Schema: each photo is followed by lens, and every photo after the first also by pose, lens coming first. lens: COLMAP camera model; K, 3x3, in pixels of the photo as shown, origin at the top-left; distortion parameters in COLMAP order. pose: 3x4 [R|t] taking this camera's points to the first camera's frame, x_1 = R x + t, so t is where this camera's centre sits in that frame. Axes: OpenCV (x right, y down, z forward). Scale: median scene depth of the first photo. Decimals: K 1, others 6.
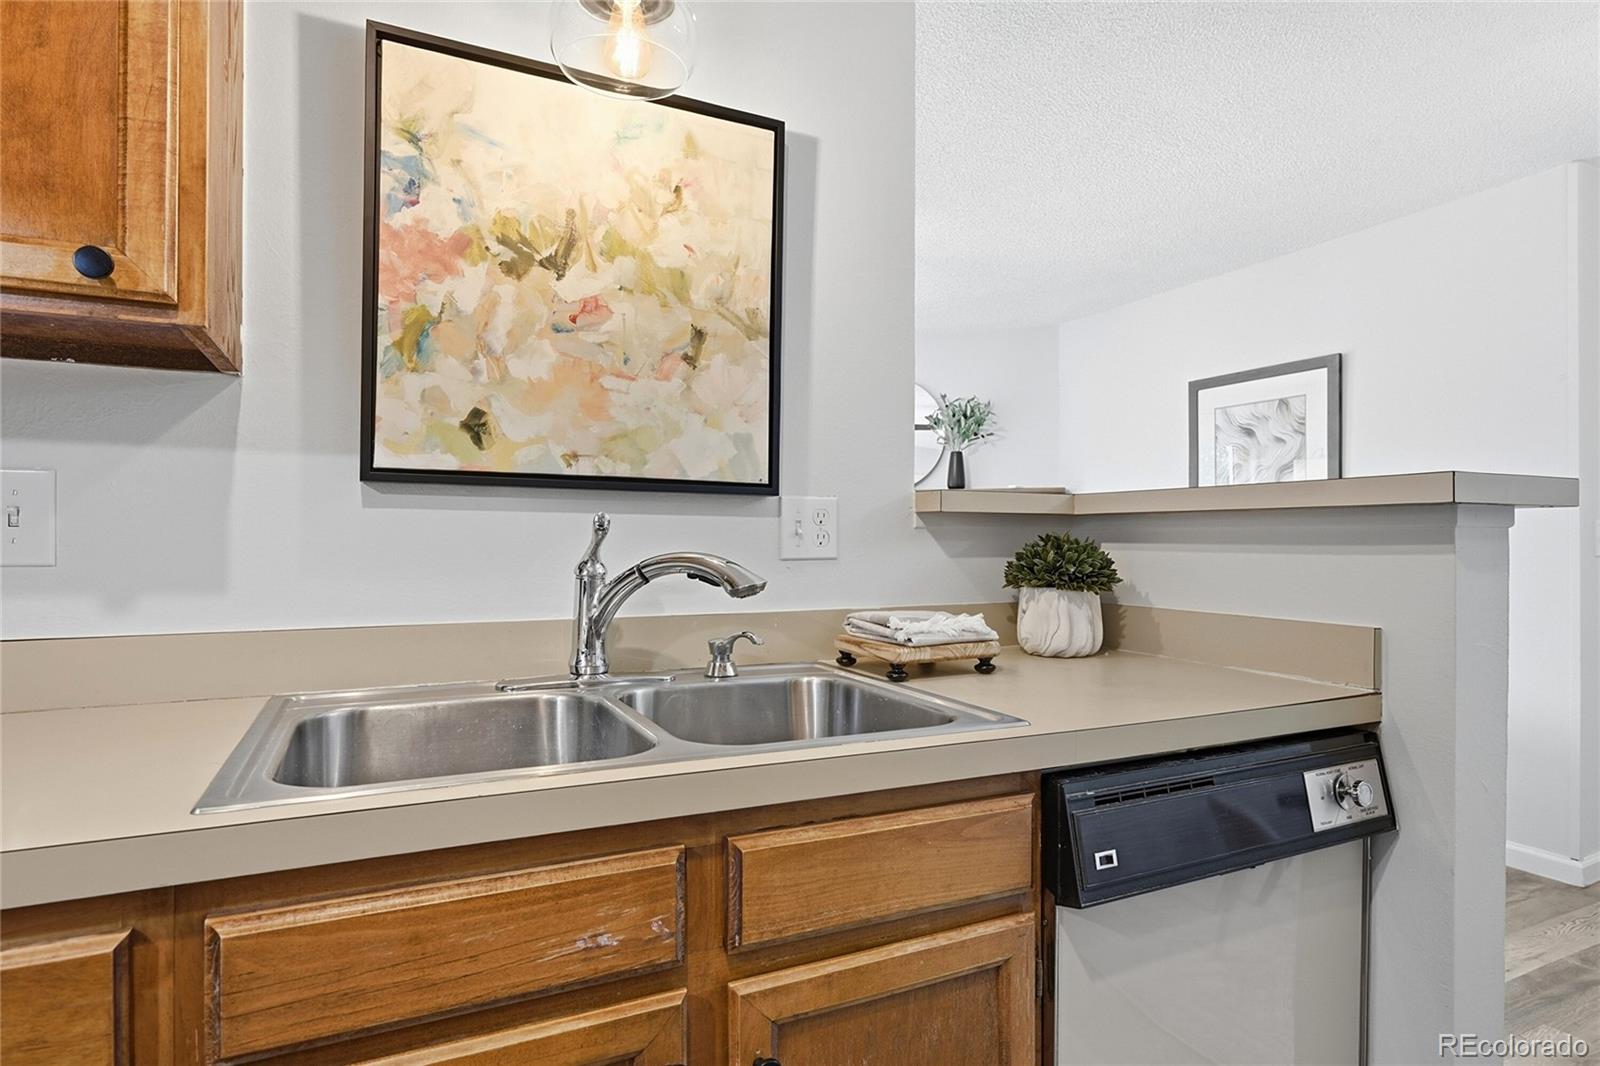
lens RADIAL K [[825.1, 0, 830.8], [0, 825.1, 549.1], [0, 0, 1]] dist [0.003744, -0.001831]
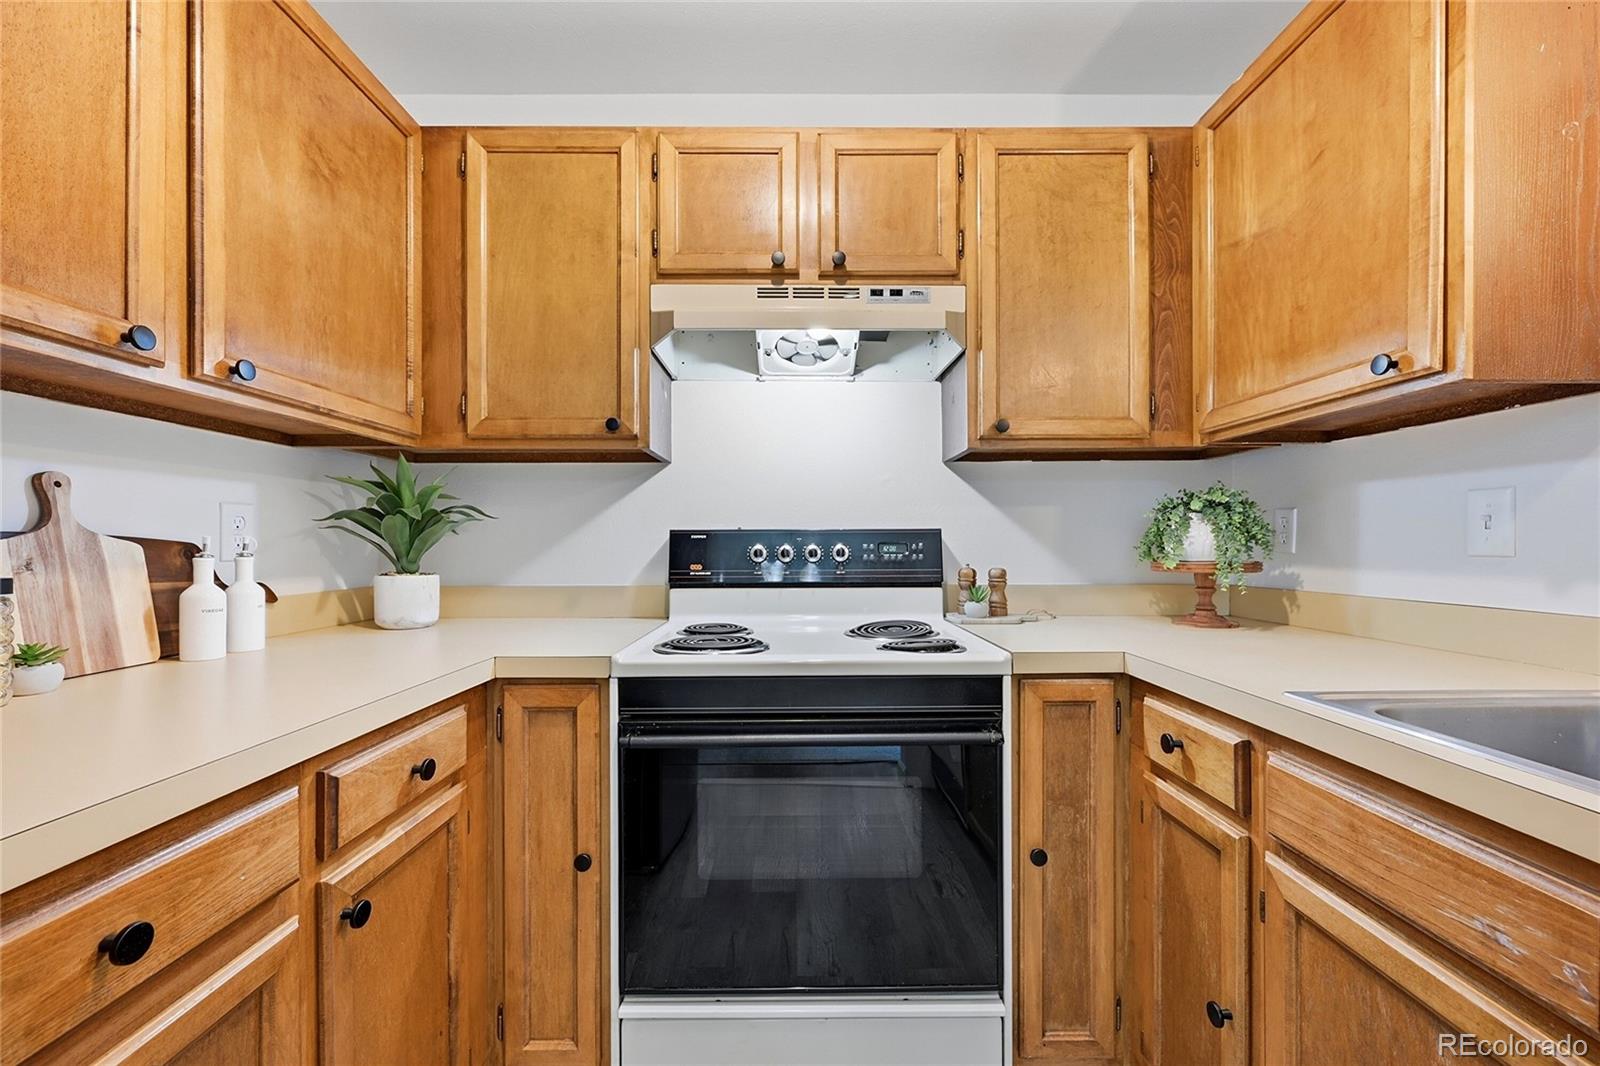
lens RADIAL K [[645.8, 0, 804.6], [0, 645.8, 540.6], [0, 0, 1]] dist [0.002548, 0.000270]
pose [[-0.416774, -0.003577, -0.909003, 0.453947], [-0.007639, 0.999971, -0.000433, 0.001647], [0.908978, 0.006763, -0.416789, 0.325395]]
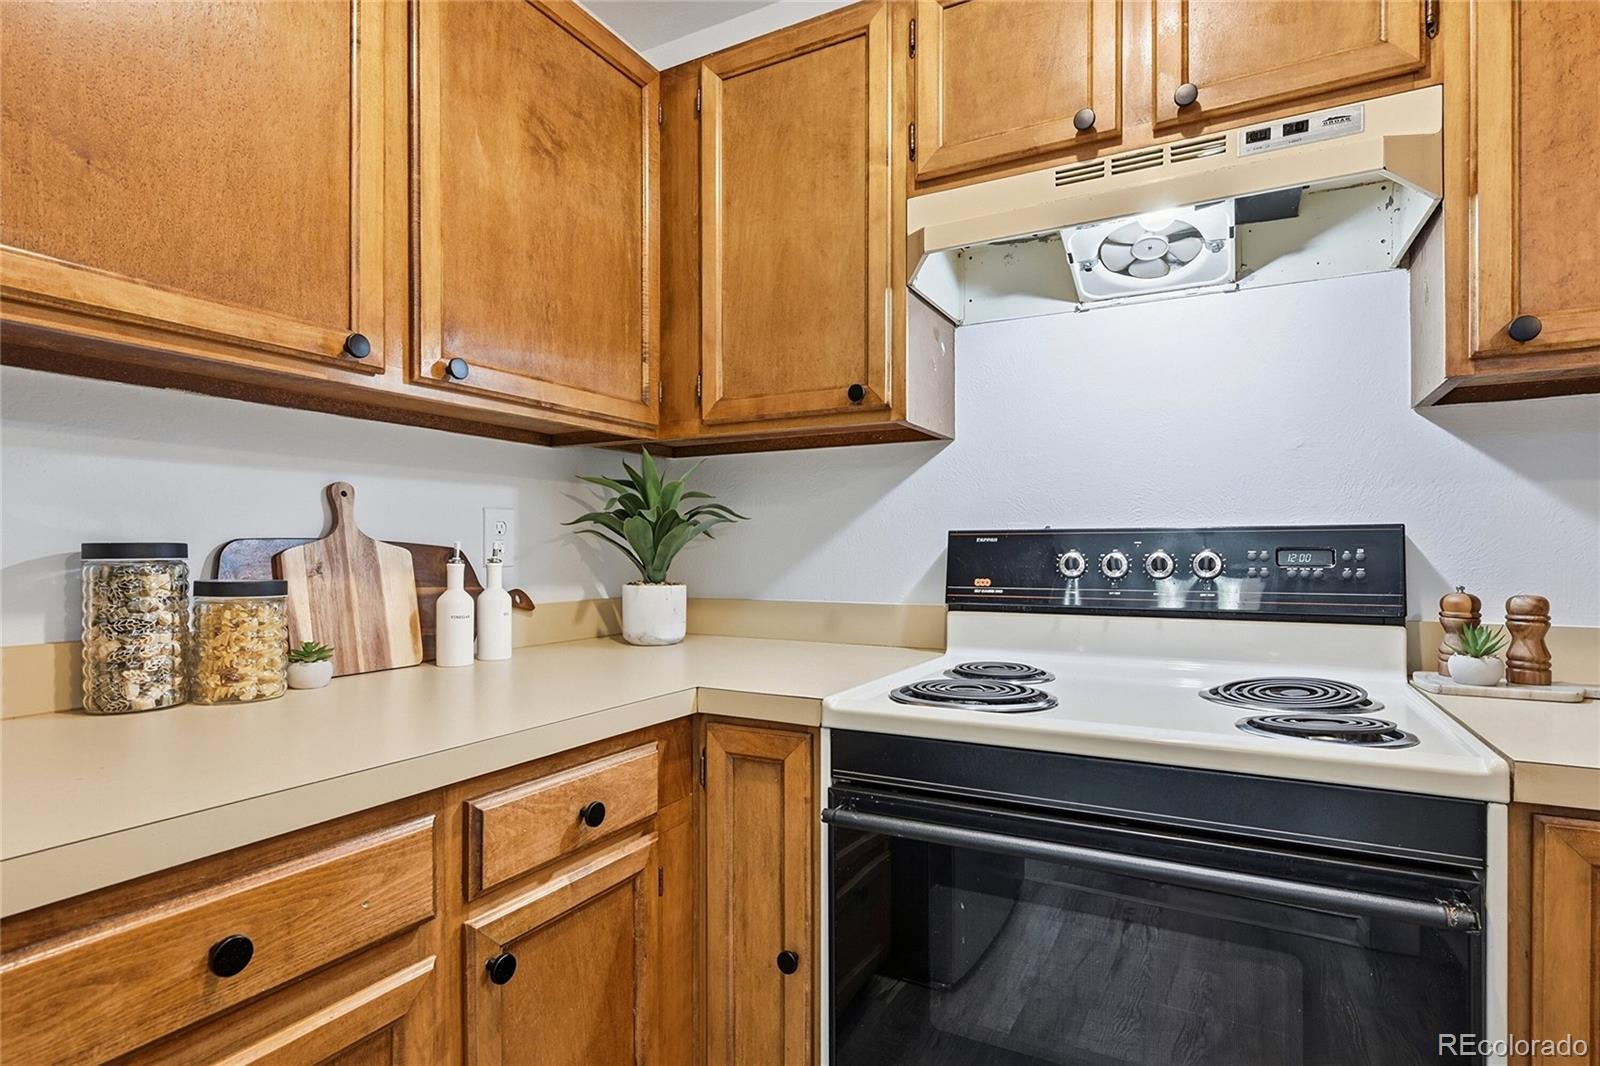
lens RADIAL K [[825.1, 0, 795.6], [0, 825.1, 550.5], [0, 0, 1]] dist [0.003744, -0.001831]
pose [[-0.805197, 0.000925, -0.593006, 0.271597], [-0.005805, 0.999939, 0.009443, 0.000192], [0.592979, 0.011046, -0.805143, 0.391923]]
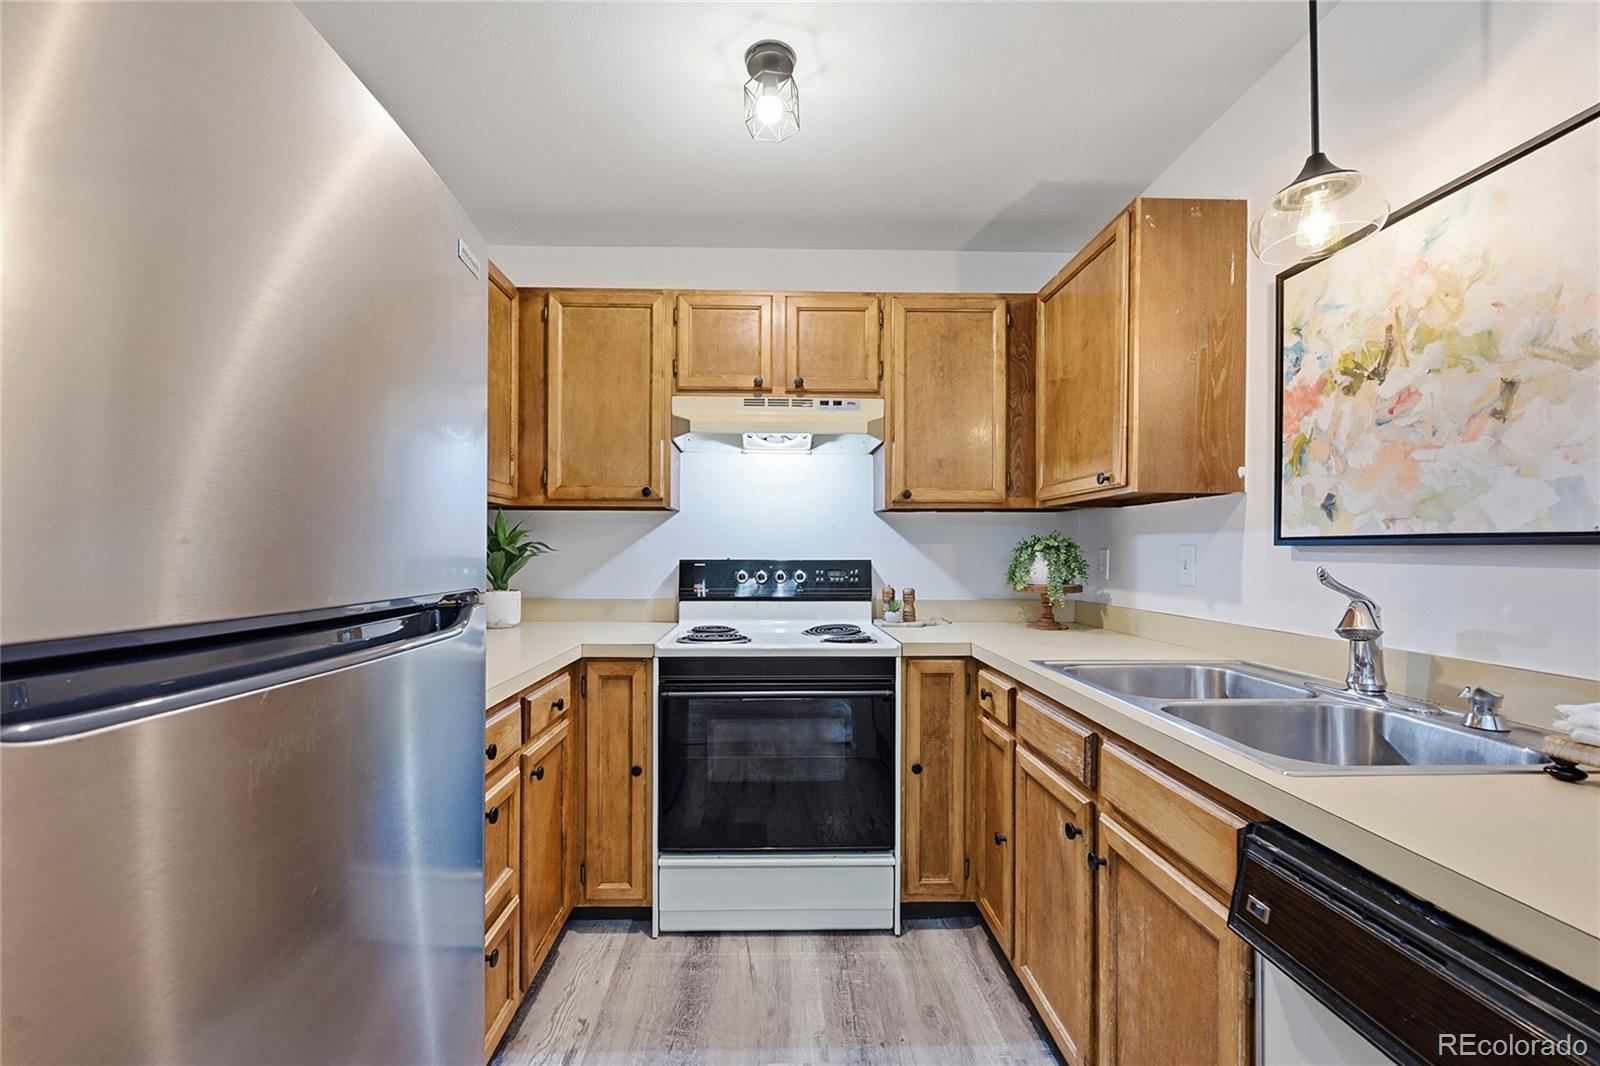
lens RADIAL K [[645.8, 0, 784.9], [0, 645.8, 545.0], [0, 0, 1]] dist [0.002548, 0.000270]
pose [[-0.404536, -0.012587, -0.914436, 1.002535], [-0.014443, 0.999869, -0.007373, -0.056460], [0.914408, 0.010224, -0.404664, 0.580806]]
